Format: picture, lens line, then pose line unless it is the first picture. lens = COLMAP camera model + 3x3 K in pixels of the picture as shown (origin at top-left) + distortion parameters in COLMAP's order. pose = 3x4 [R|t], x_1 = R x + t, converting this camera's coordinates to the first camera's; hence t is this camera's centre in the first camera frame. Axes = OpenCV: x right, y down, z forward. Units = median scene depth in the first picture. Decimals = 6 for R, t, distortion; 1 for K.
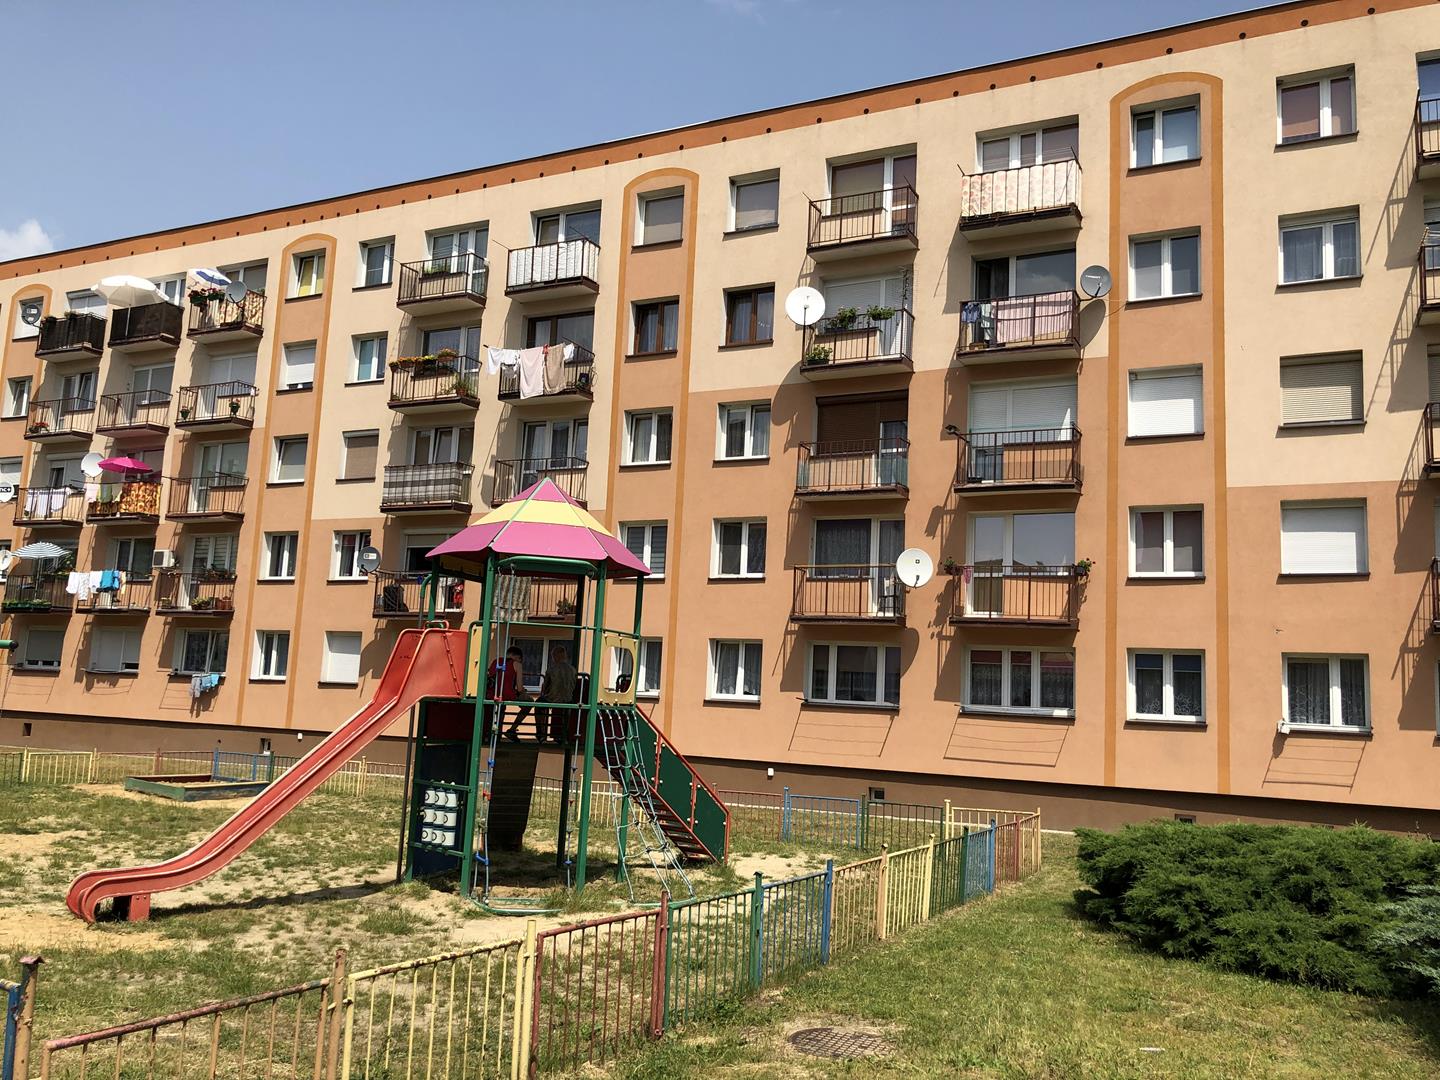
lens RADIAL K [[1144.4, 0, 733.8], [0, 1144.4, 538.3], [0, 0, 1]] dist [0.036666, -0.044428]
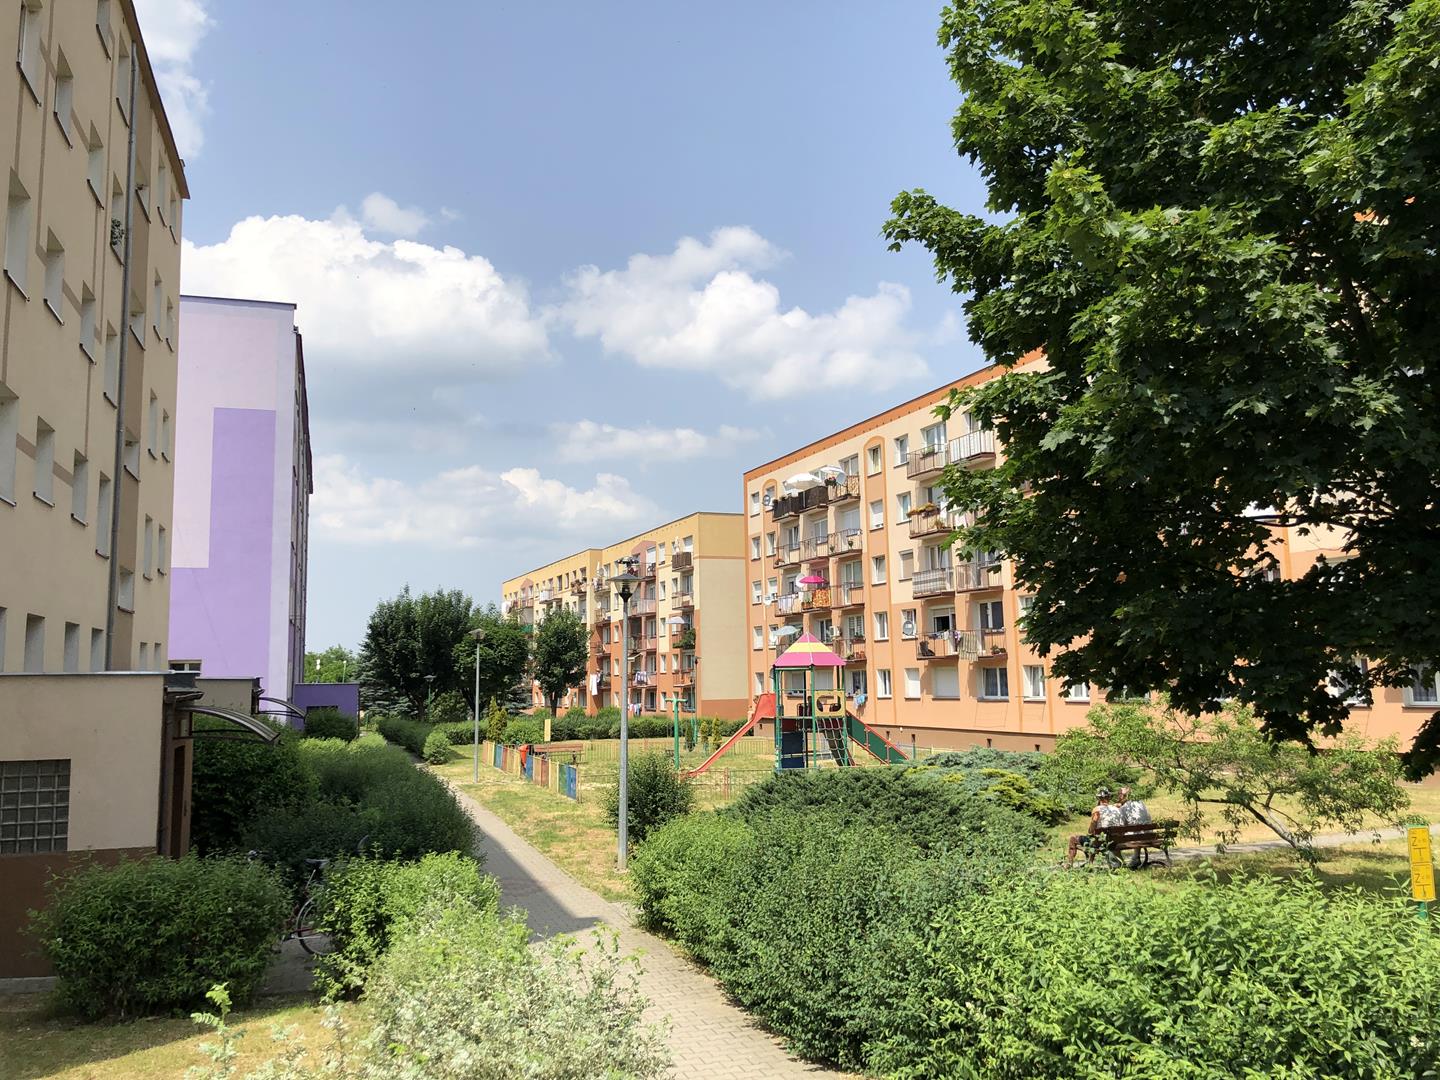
lens RADIAL K [[1144.4, 0, 738.3], [0, 1144.4, 527.7], [0, 0, 1]] dist [0.036666, -0.044428]
pose [[0.745703, -0.141712, -0.651034, 0.583746], [0.142791, 0.988407, -0.051593, -0.071713], [0.650798, -0.054489, 0.757293, -0.440585]]
